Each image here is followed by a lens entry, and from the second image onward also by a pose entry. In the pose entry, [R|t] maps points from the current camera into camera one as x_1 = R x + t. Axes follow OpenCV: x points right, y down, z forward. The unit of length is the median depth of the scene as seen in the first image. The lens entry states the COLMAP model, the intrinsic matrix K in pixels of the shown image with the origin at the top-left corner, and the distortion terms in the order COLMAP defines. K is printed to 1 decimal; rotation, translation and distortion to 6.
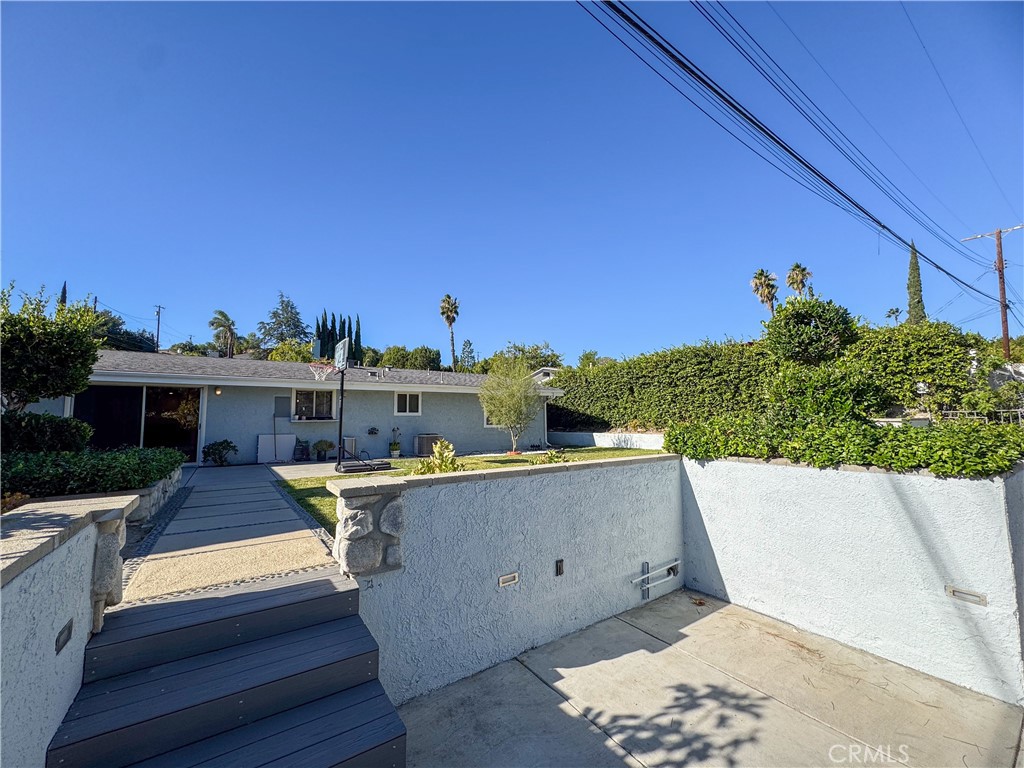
lens RADIAL K [[410.5, 0, 508.8], [0, 410.5, 387.5], [0, 0, 1]] dist [-0.003851, 0.001083]
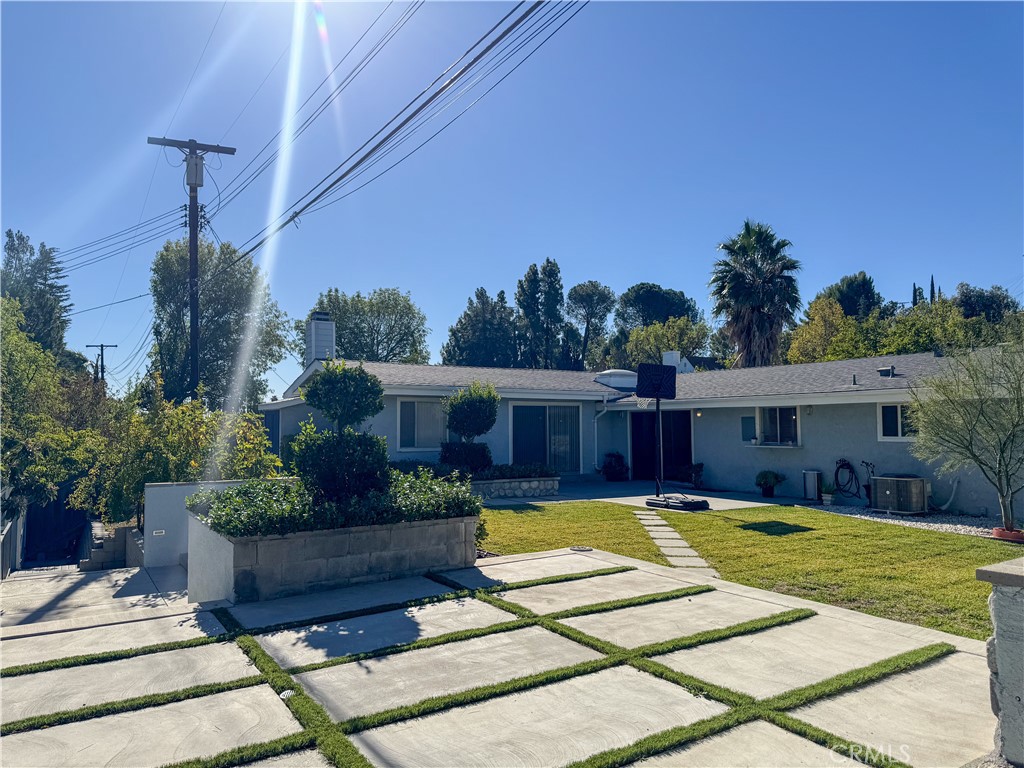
lens RADIAL K [[720.5, 0, 503.3], [0, 720.5, 394.3], [0, 0, 1]] dist [0.046144, -0.052305]
pose [[-0.039595, -0.034708, -0.998613, 0.871198], [0.086880, 0.995492, -0.038044, -0.009911], [0.995432, -0.088266, -0.036401, 0.491207]]
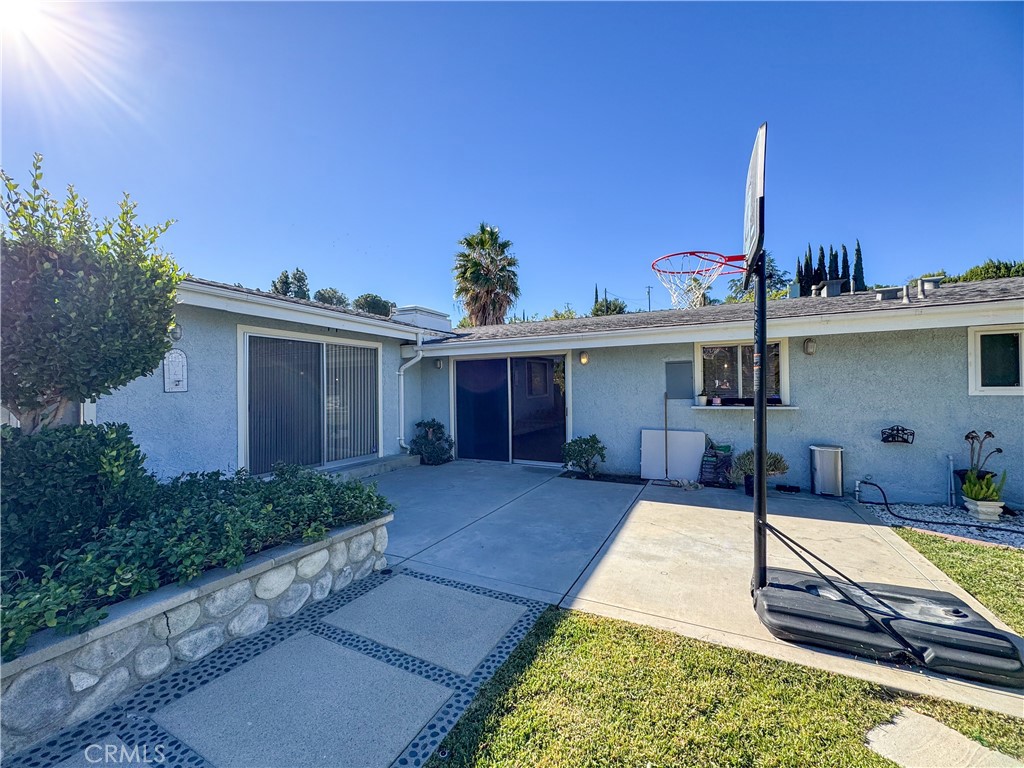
lens RADIAL K [[410.5, 0, 512.5], [0, 410.5, 387.3], [0, 0, 1]] dist [-0.003851, 0.001083]
pose [[0.487014, 0.001198, -0.873393, -0.162859], [0.080272, 0.995705, 0.046126, 0.012561], [0.869697, -0.092573, 0.484827, 0.480597]]
